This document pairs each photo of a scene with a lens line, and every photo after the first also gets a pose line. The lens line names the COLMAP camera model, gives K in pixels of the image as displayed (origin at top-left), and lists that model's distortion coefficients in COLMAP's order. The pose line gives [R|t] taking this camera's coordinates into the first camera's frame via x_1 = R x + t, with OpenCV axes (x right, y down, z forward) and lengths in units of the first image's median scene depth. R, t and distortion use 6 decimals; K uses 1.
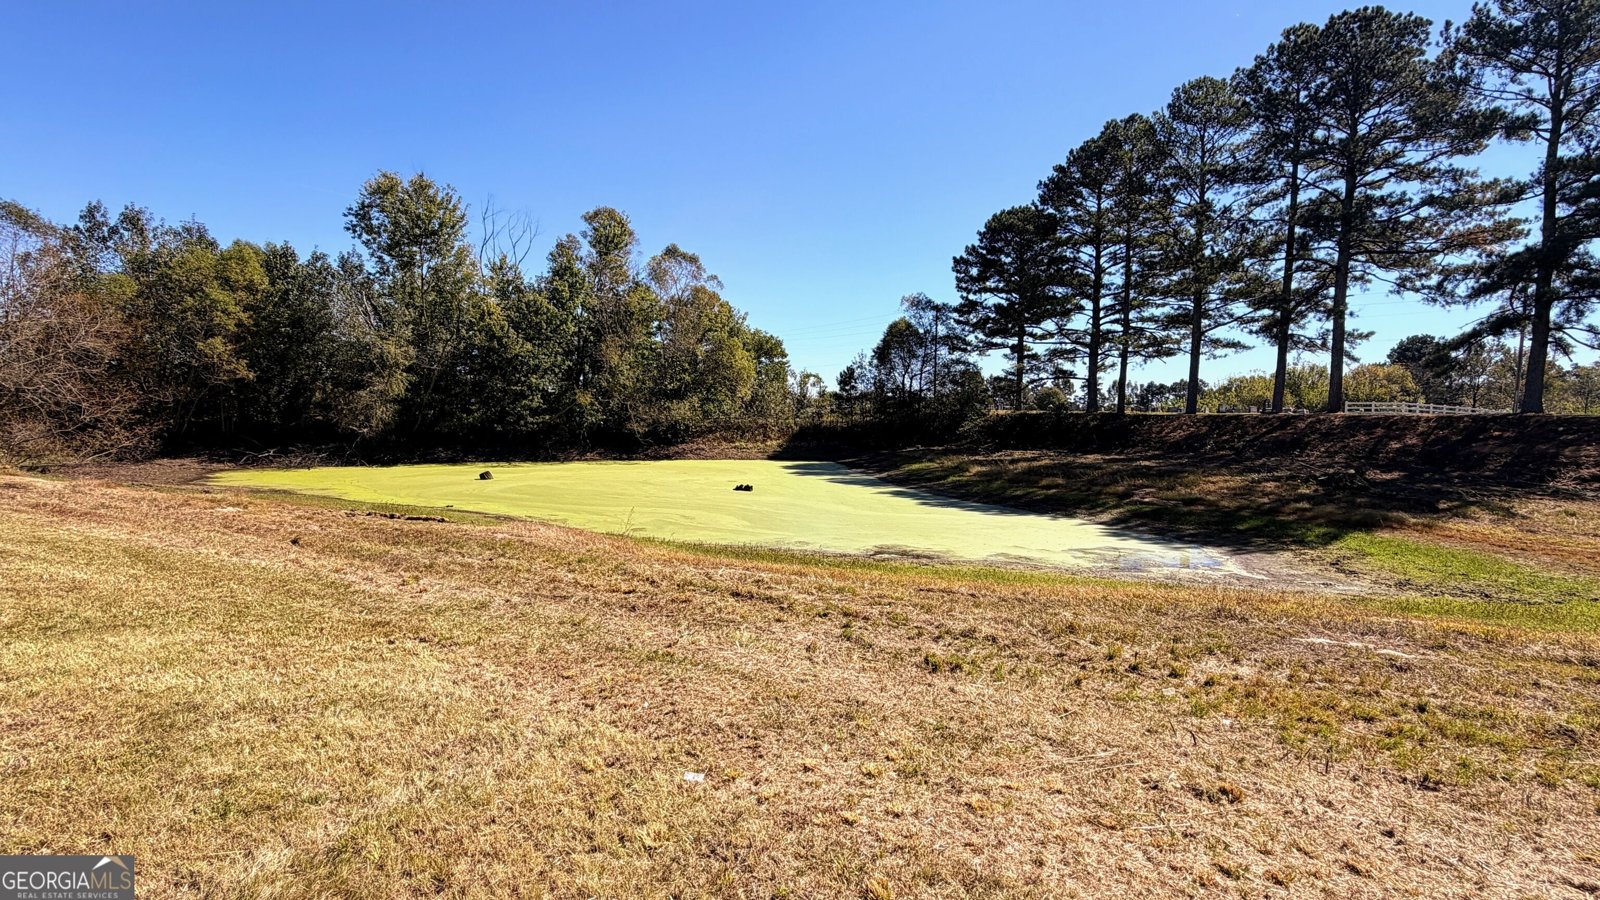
lens RADIAL K [[777.1, 0, 798.0], [0, 777.1, 446.3], [0, 0, 1]] dist [-0.001042, -0.001416]
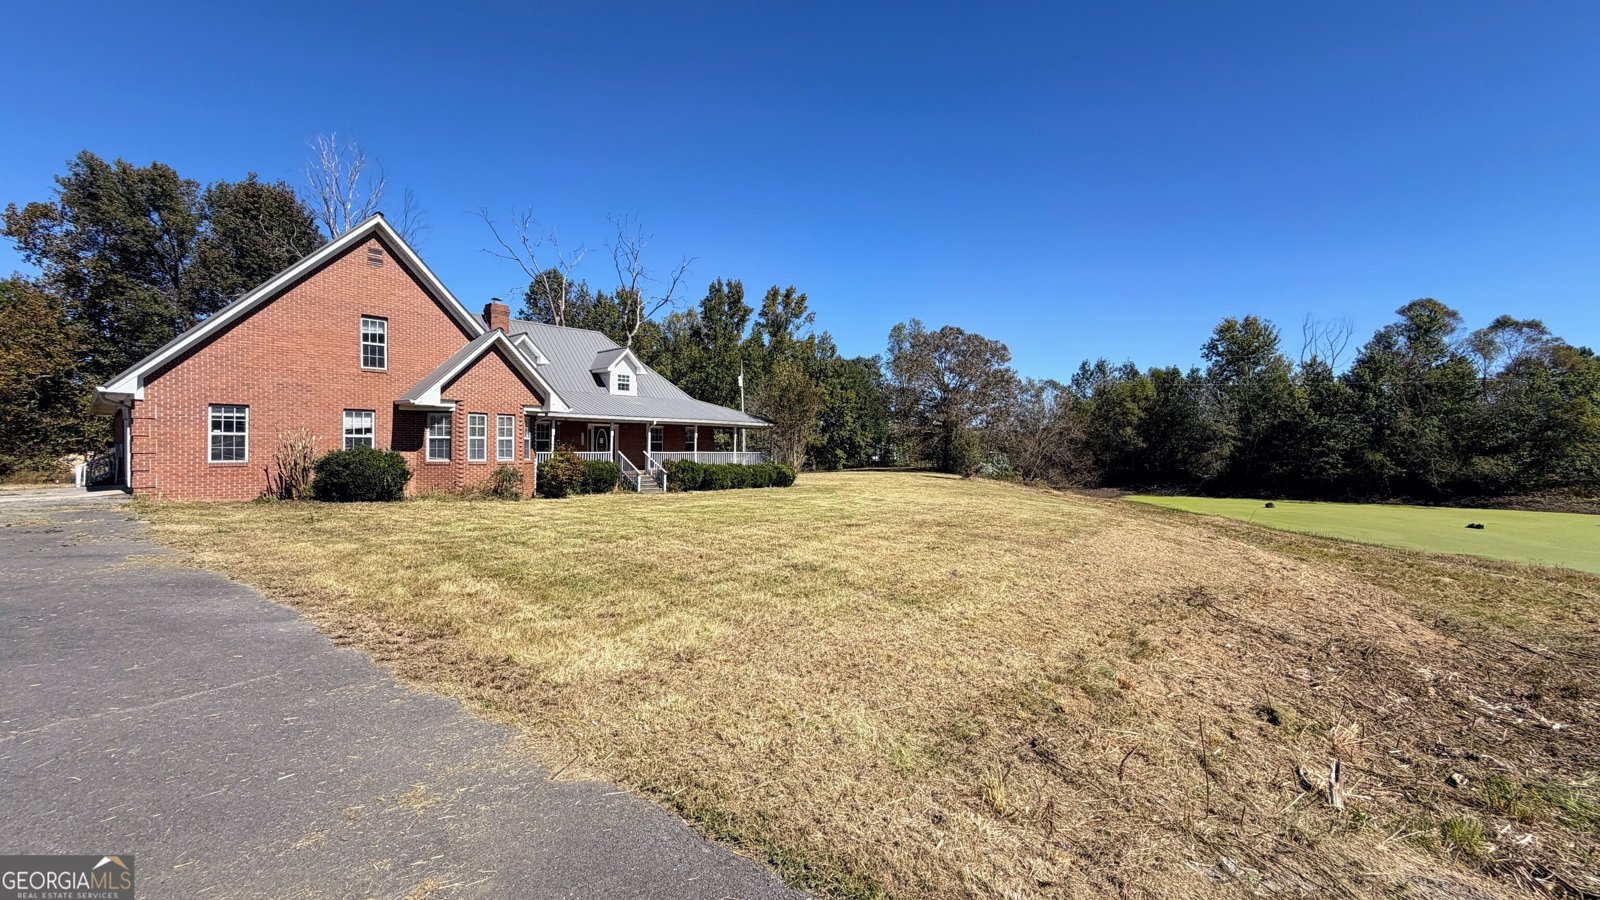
lens RADIAL K [[637.1, 0, 795.3], [0, 637.1, 447.1], [0, 0, 1]] dist [-0.001218, 0.000276]
pose [[0.375864, -0.020551, -0.926447, 0.368507], [-0.046003, 0.998108, -0.040804, 0.013477], [0.925532, 0.057957, 0.374208, -0.330713]]
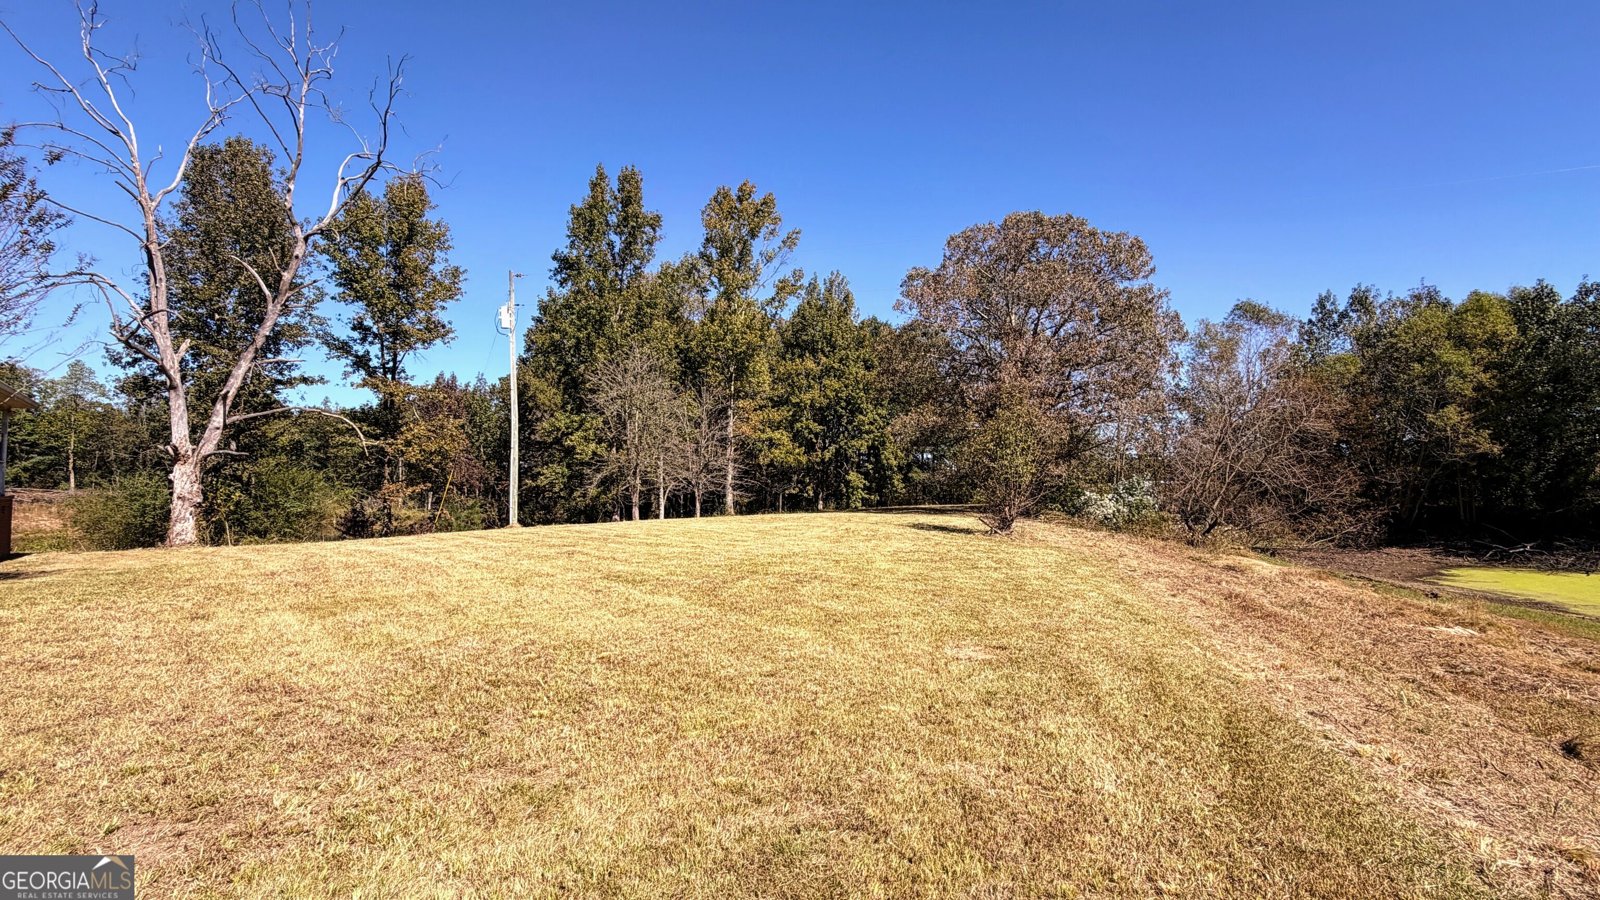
lens RADIAL K [[777.1, 0, 798.0], [0, 777.1, 446.3], [0, 0, 1]] dist [-0.001042, -0.001416]
pose [[0.217748, -0.066707, -0.973723, -0.073881], [-0.041368, 0.996134, -0.077494, -0.002280], [0.975128, 0.057155, 0.214147, 0.113540]]
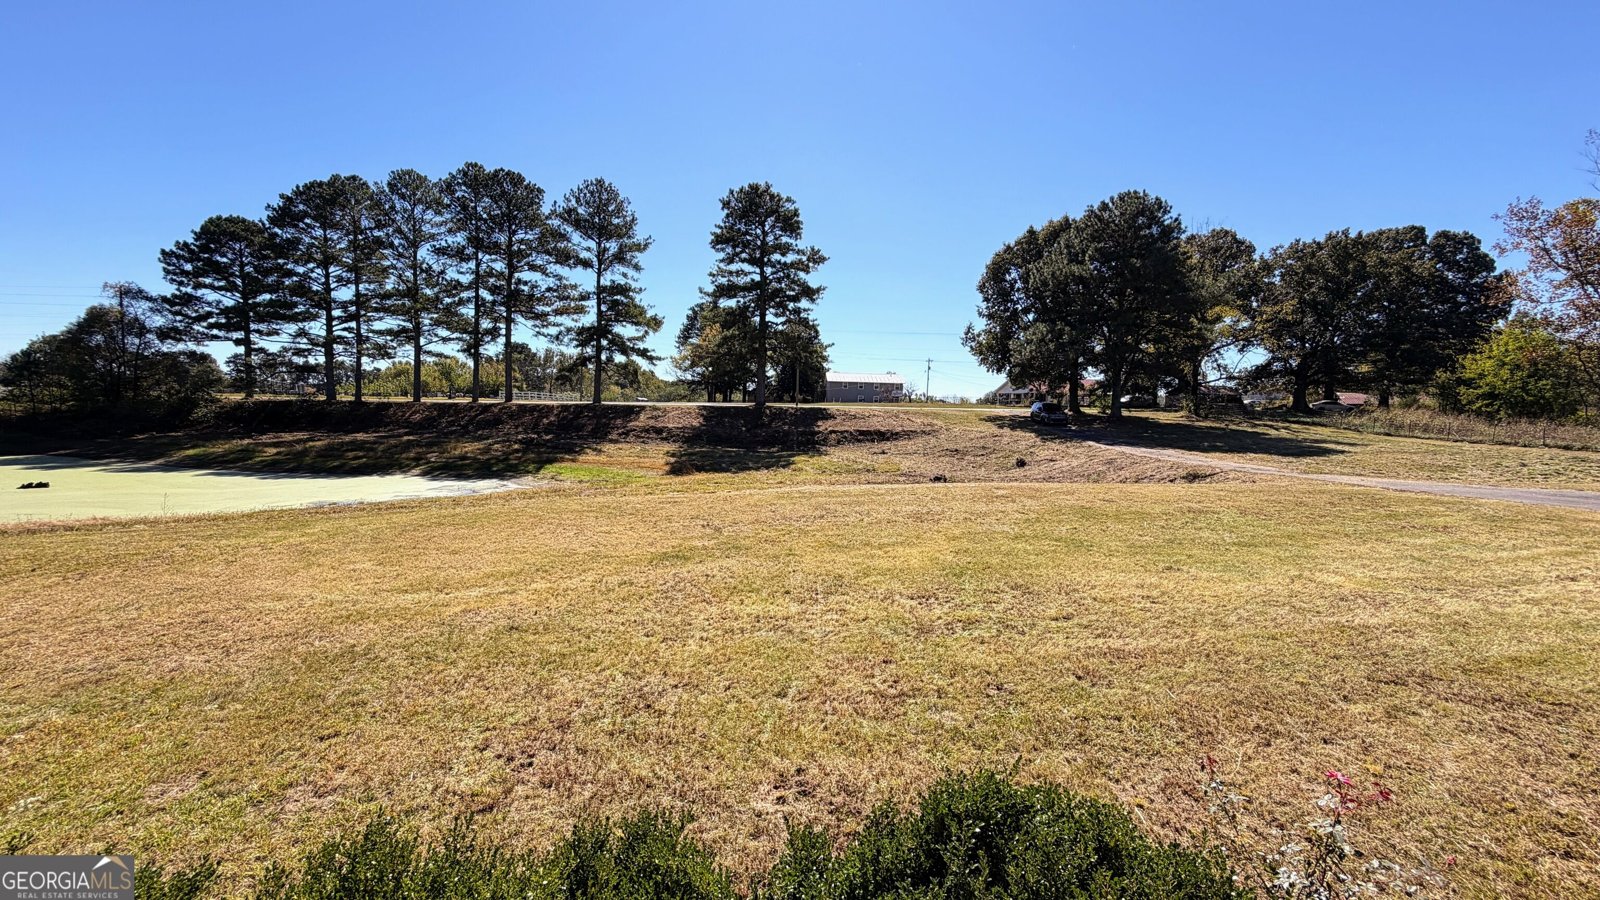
lens RADIAL K [[643.8, 0, 800.0], [0, 643.8, 450.0], [0, 0, 1]] dist [-0.001874, -0.000209]
pose [[0.456774, -0.076410, 0.886295, -0.268750], [0.028239, 0.997048, 0.071405, -0.018881], [-0.889135, -0.007588, 0.457583, -0.215206]]
